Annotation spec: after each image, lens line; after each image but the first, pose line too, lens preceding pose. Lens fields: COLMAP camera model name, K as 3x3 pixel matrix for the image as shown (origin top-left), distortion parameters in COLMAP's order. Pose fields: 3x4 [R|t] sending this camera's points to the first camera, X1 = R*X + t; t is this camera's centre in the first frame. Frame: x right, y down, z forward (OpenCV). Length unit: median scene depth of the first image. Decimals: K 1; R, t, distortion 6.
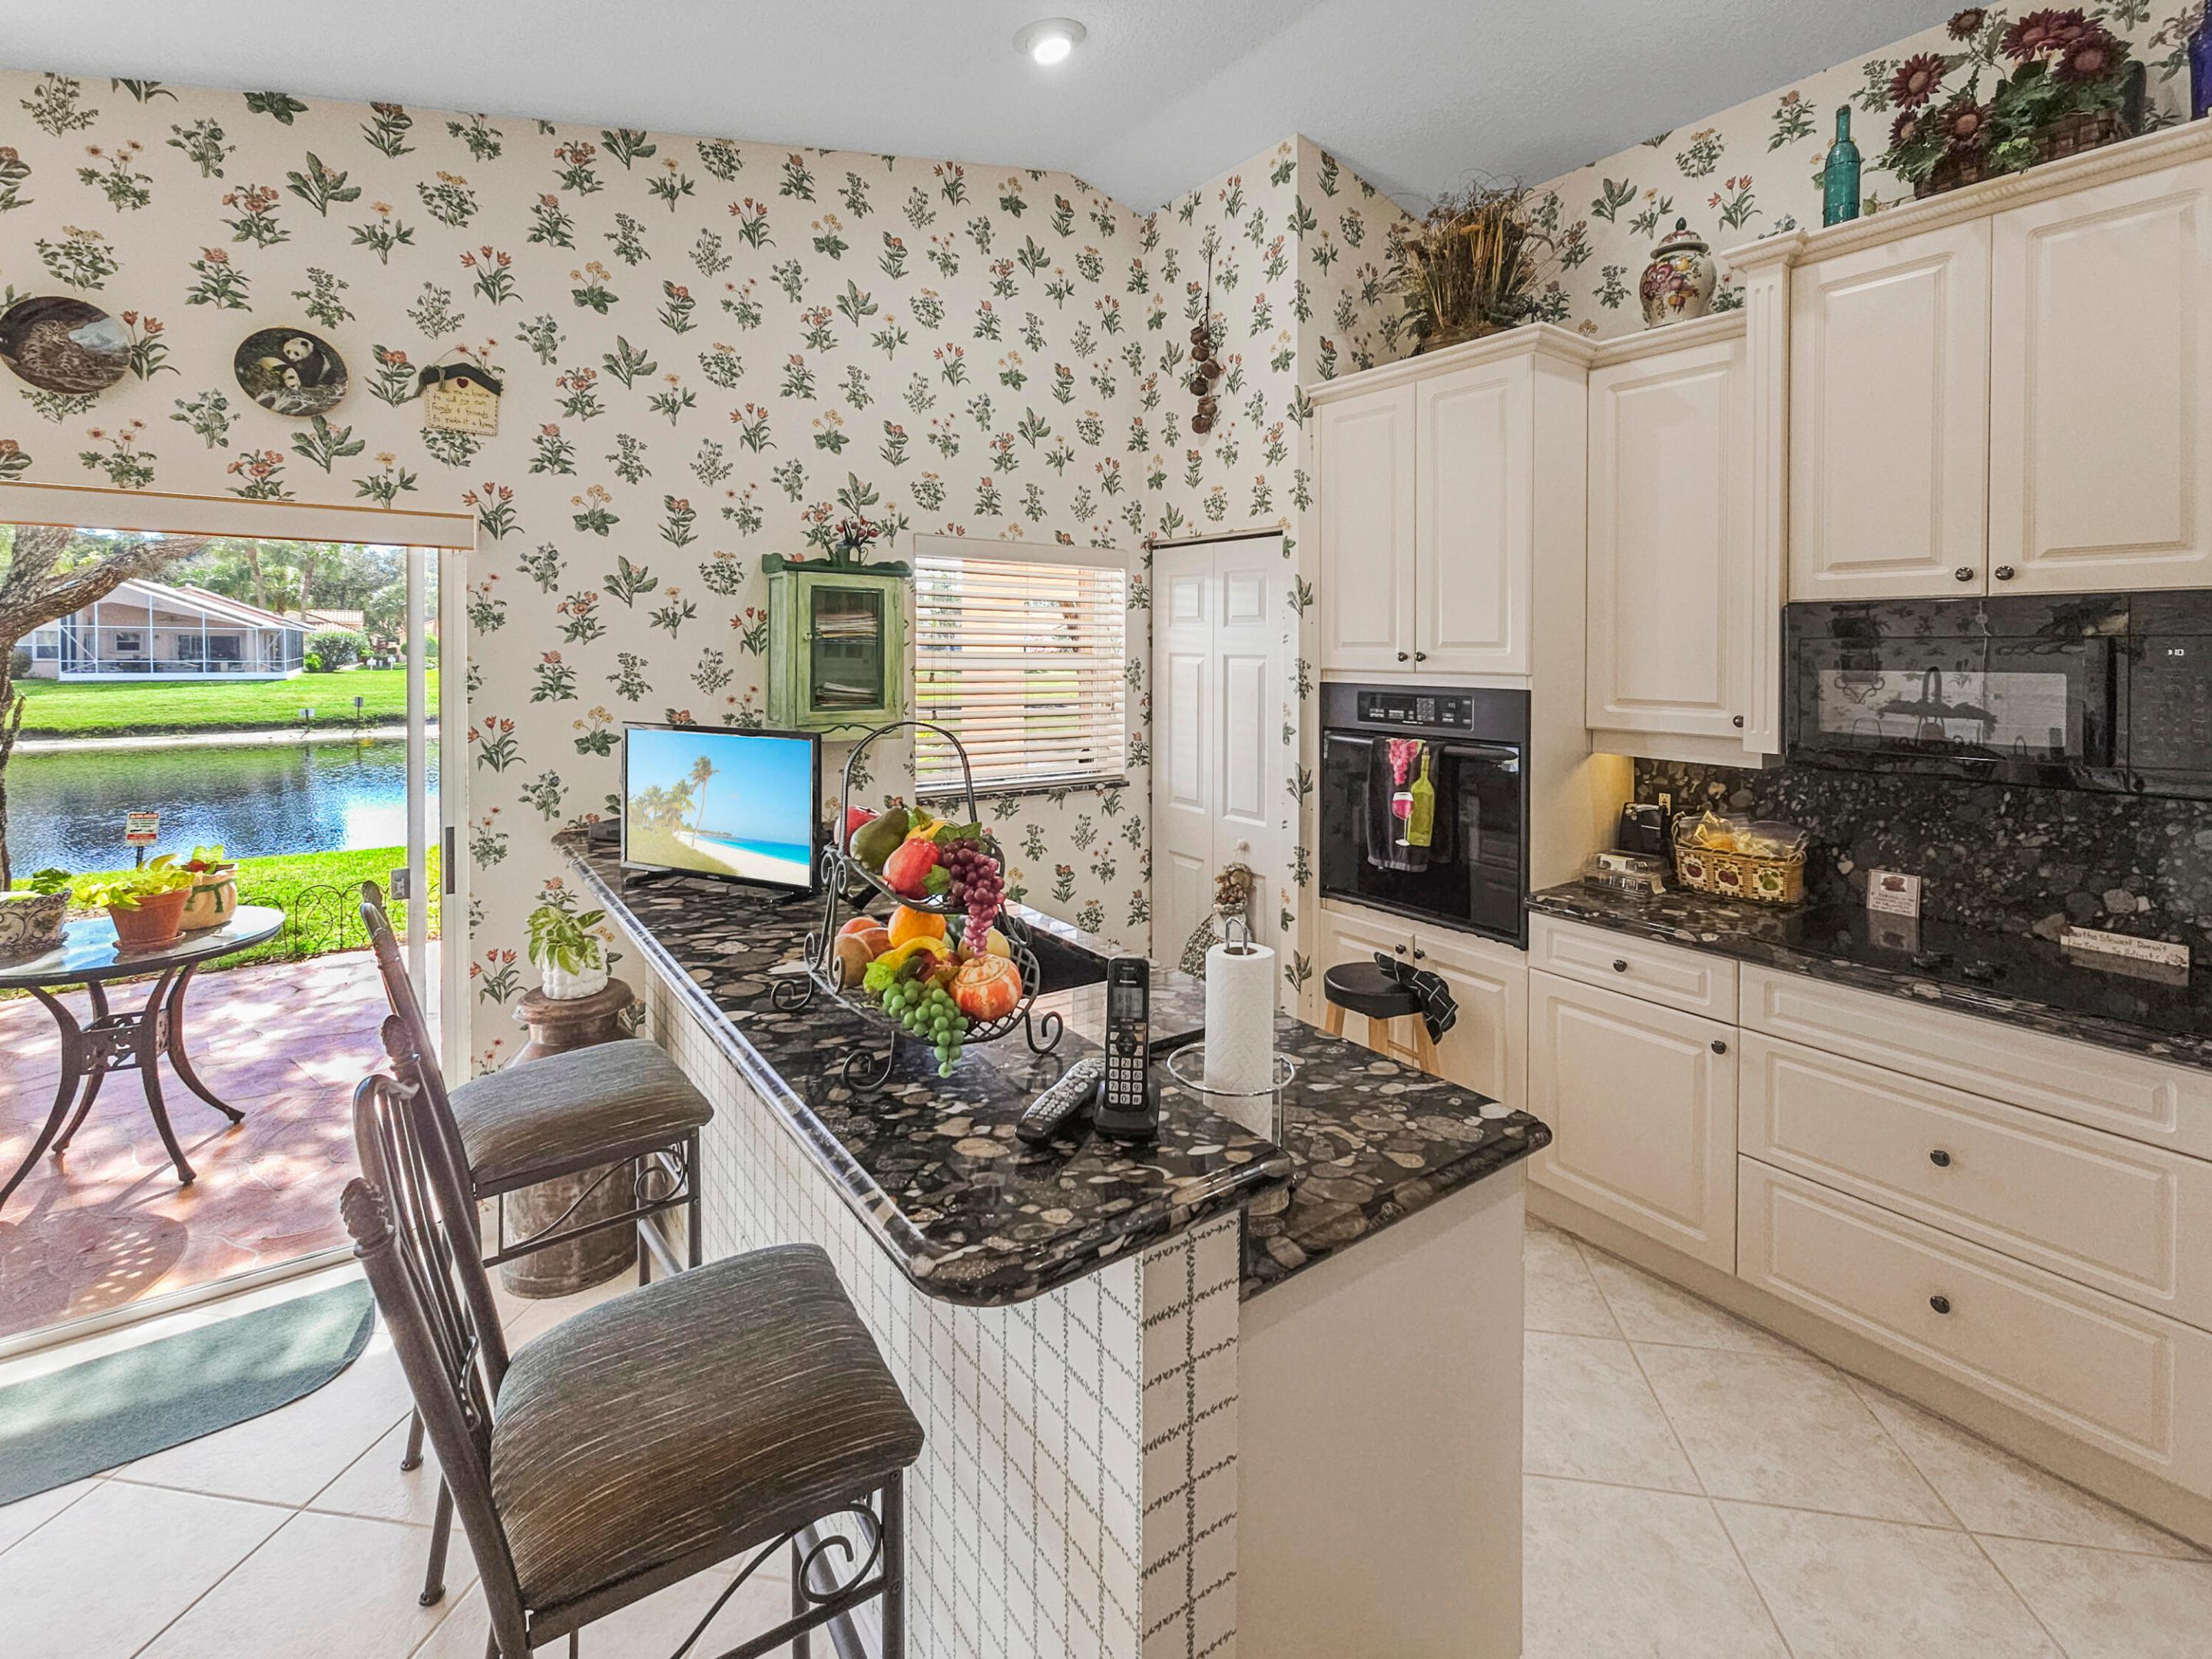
lens RADIAL K [[988.7, 0, 1107.7], [0, 988.7, 668.9], [0, 0, 1]] dist [0.000563, 0.003060]
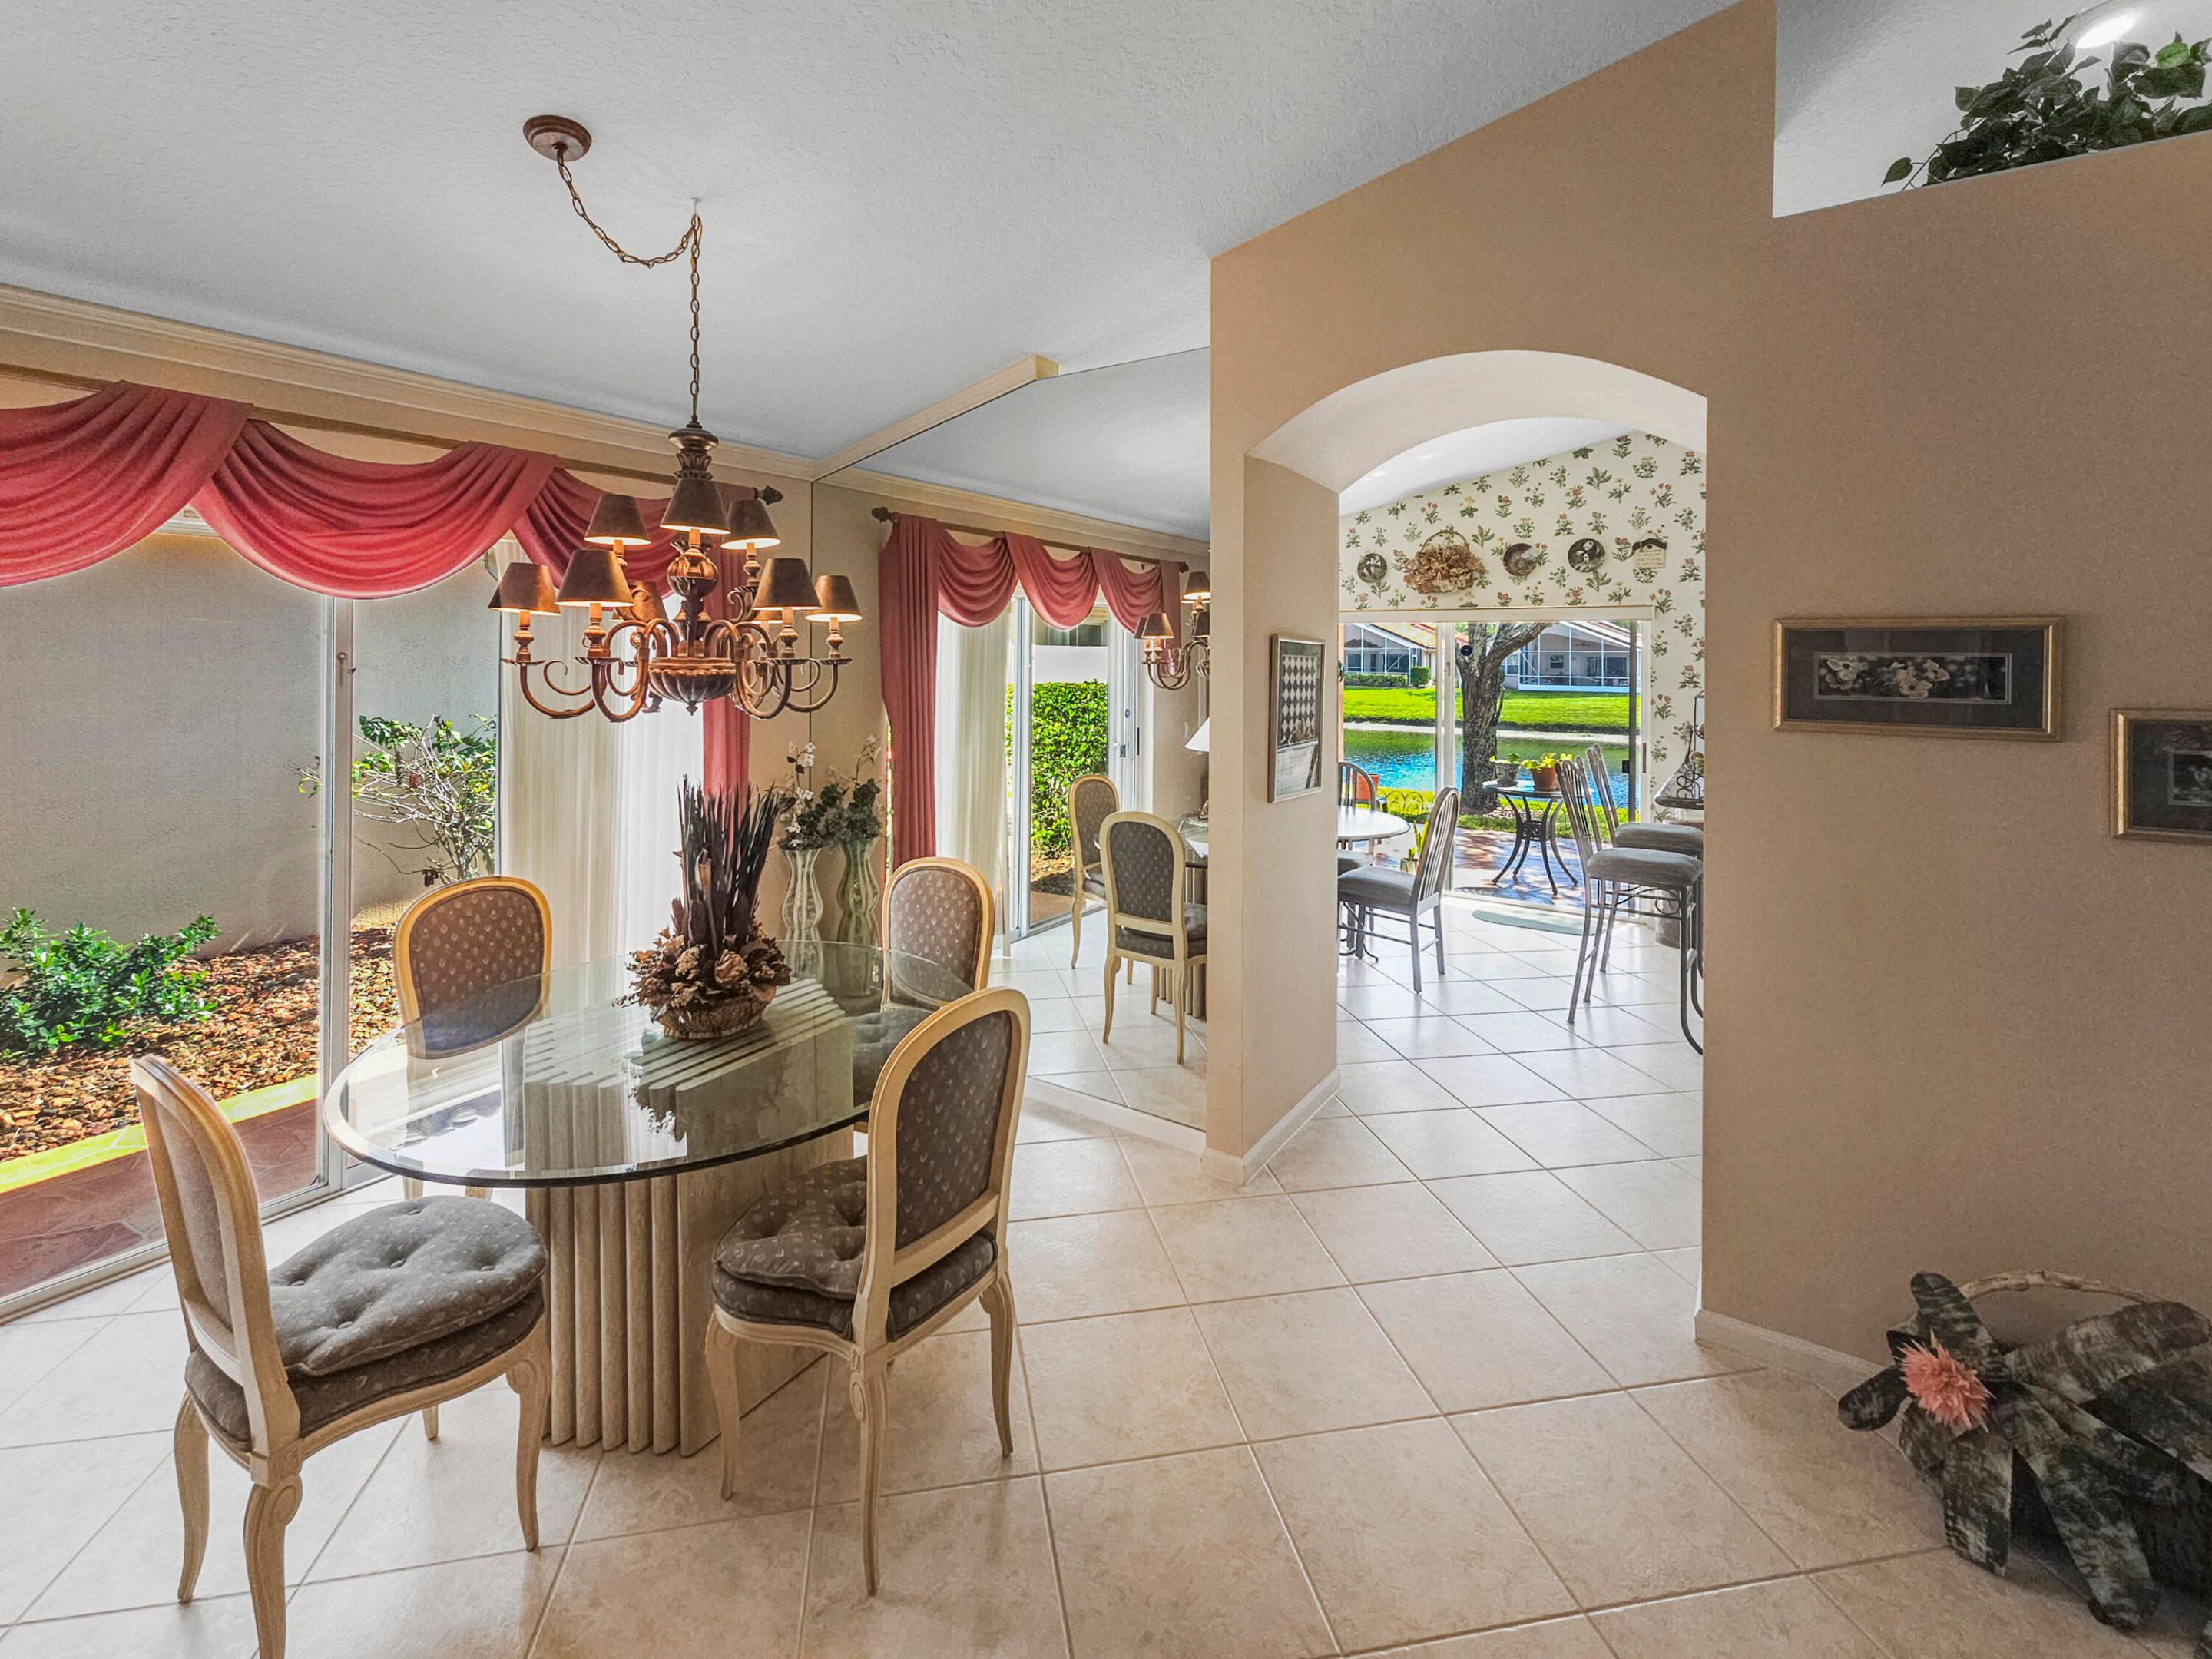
lens RADIAL K [[988.7, 0, 1121.6], [0, 988.7, 646.3], [0, 0, 1]] dist [0.000563, 0.003060]
pose [[0.366913, -0.016023, -0.930117, 1.025293], [-0.023528, 0.999372, -0.026497, 0.029376], [0.929958, 0.031606, 0.366305, -0.965555]]
